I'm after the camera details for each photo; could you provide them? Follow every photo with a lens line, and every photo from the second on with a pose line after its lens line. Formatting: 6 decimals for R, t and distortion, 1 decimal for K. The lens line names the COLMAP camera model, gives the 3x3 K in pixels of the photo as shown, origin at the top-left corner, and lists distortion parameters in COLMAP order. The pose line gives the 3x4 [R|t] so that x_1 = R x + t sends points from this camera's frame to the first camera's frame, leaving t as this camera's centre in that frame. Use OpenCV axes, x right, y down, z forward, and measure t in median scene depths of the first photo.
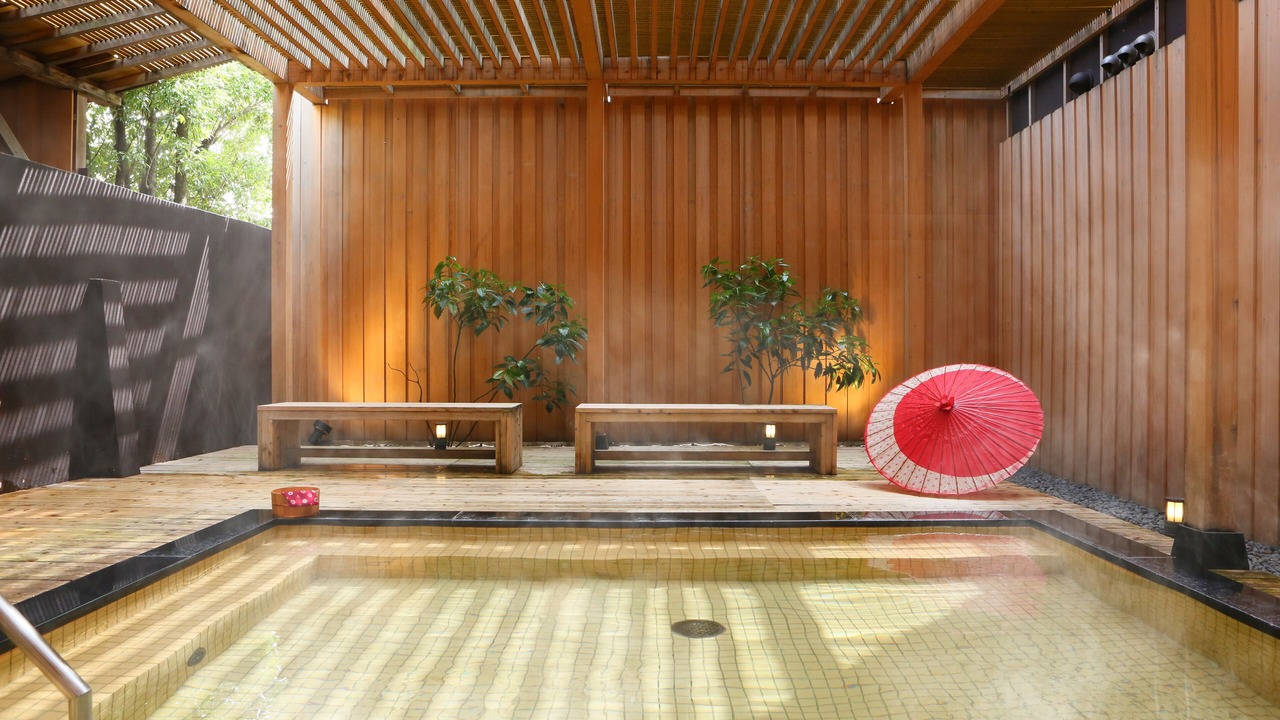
lens RADIAL K [[864.9, 0, 640.0], [0, 864.9, 360.0], [0, 0, 1]] dist [-0.075095, 0.007178]
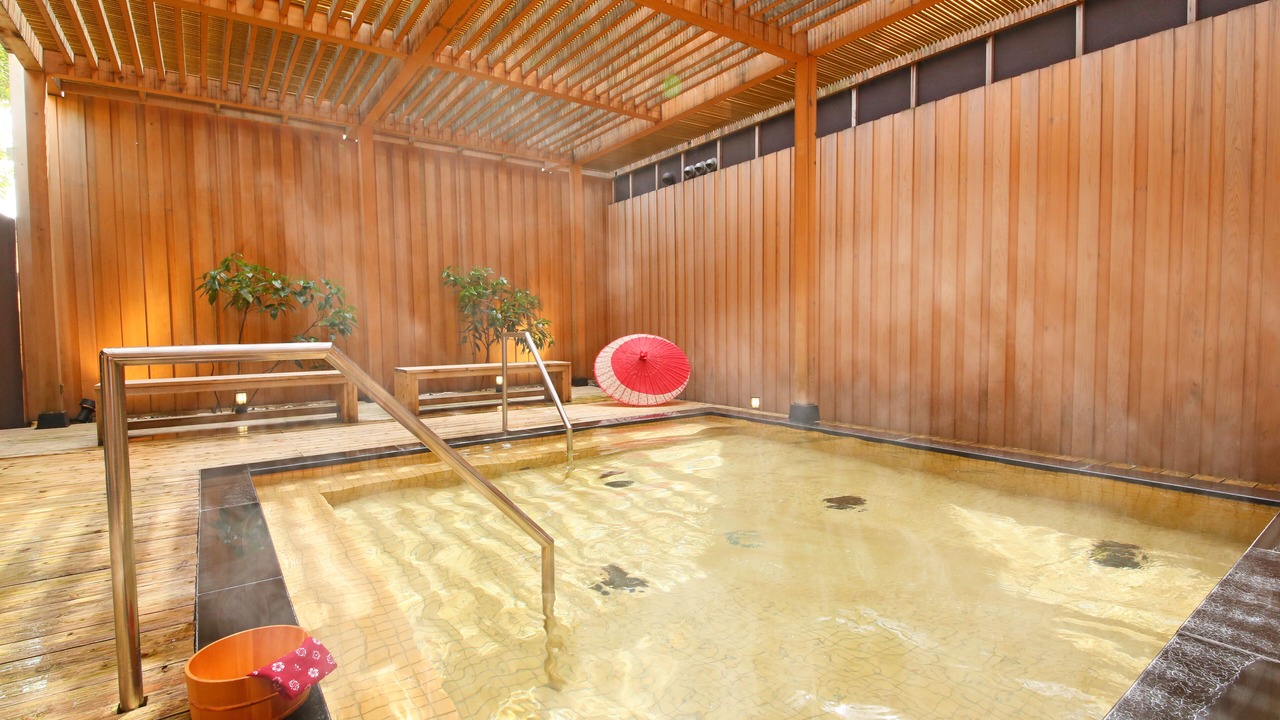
lens RADIAL K [[594.9, 0, 640.0], [0, 594.9, 360.0], [0, 0, 1]] dist [-0.000896, -0.013525]
pose [[0.798102, -0.044189, 0.600900, -0.279611], [0.019080, 0.998660, 0.048098, -0.000490], [-0.602220, -0.026922, 0.797876, 0.000118]]
